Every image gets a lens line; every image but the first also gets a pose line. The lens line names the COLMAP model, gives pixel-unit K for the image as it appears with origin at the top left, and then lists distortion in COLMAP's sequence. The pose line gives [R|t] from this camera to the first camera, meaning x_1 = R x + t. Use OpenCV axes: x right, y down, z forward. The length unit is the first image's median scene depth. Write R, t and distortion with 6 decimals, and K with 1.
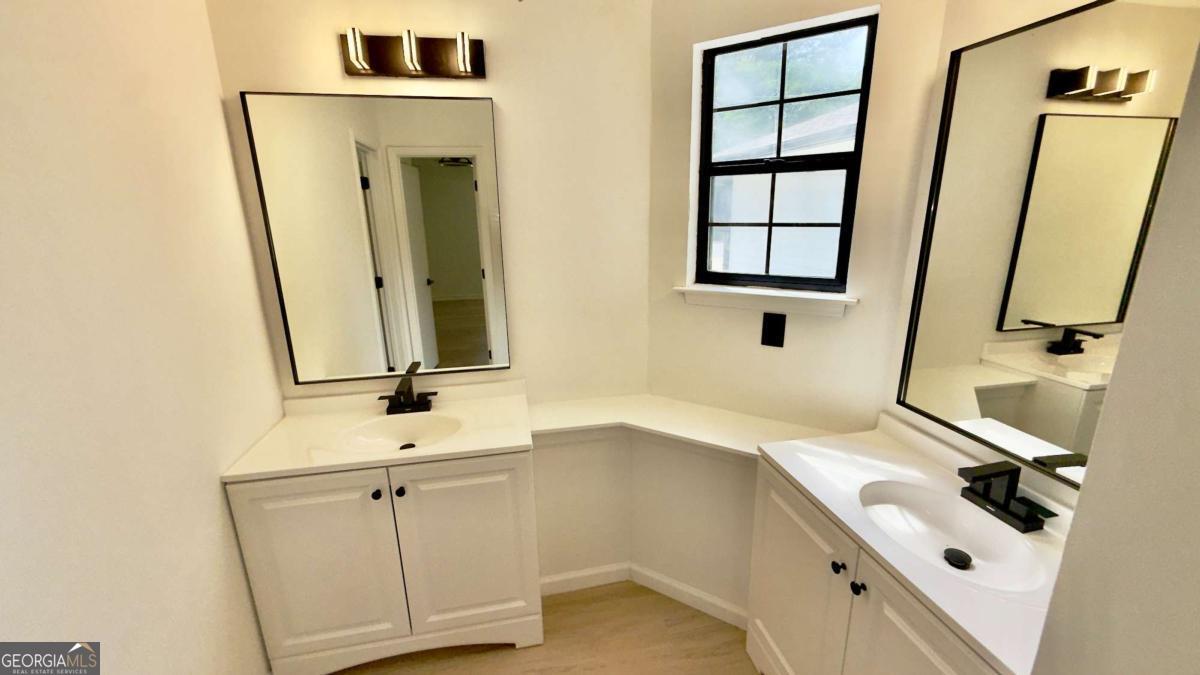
lens RADIAL K [[483.6, 0, 600.0], [0, 483.6, 337.5], [0, 0, 1]] dist [-0.001240, -0.000238]
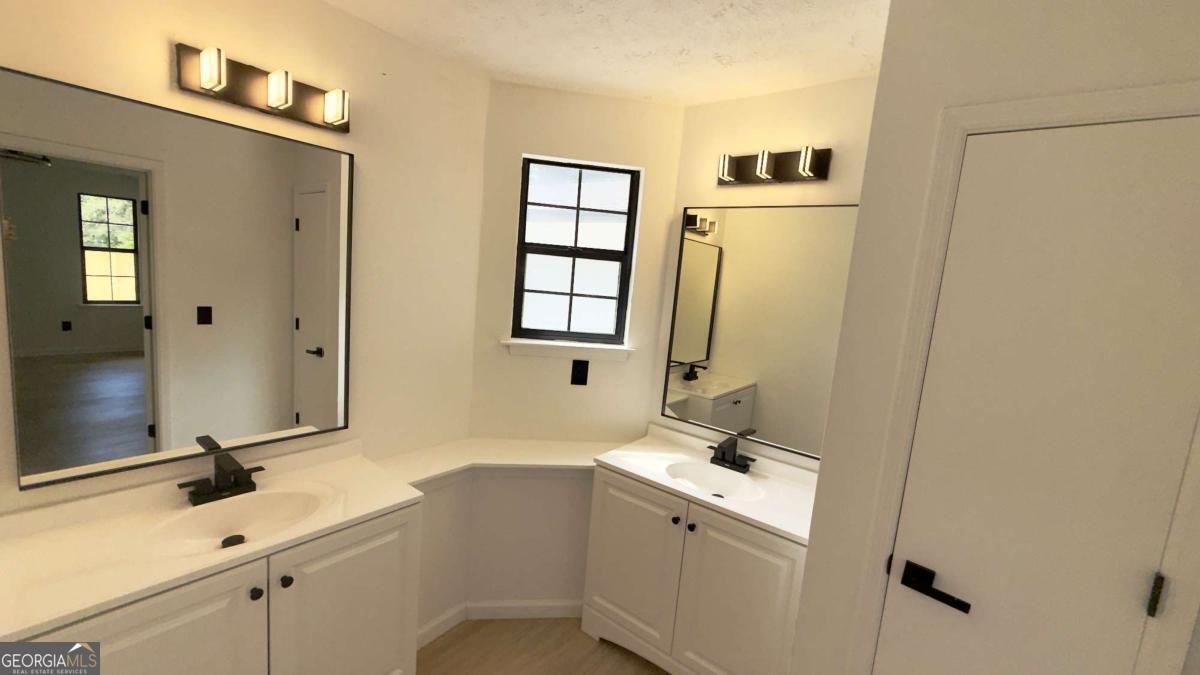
lens RADIAL K [[483.6, 0, 600.0], [0, 483.6, 337.5], [0, 0, 1]] dist [-0.001240, -0.000238]
pose [[0.751416, -0.001379, 0.659827, -0.479943], [0.070929, 0.994372, -0.078696, -0.002916], [-0.656006, 0.105934, 0.747285, -0.043713]]
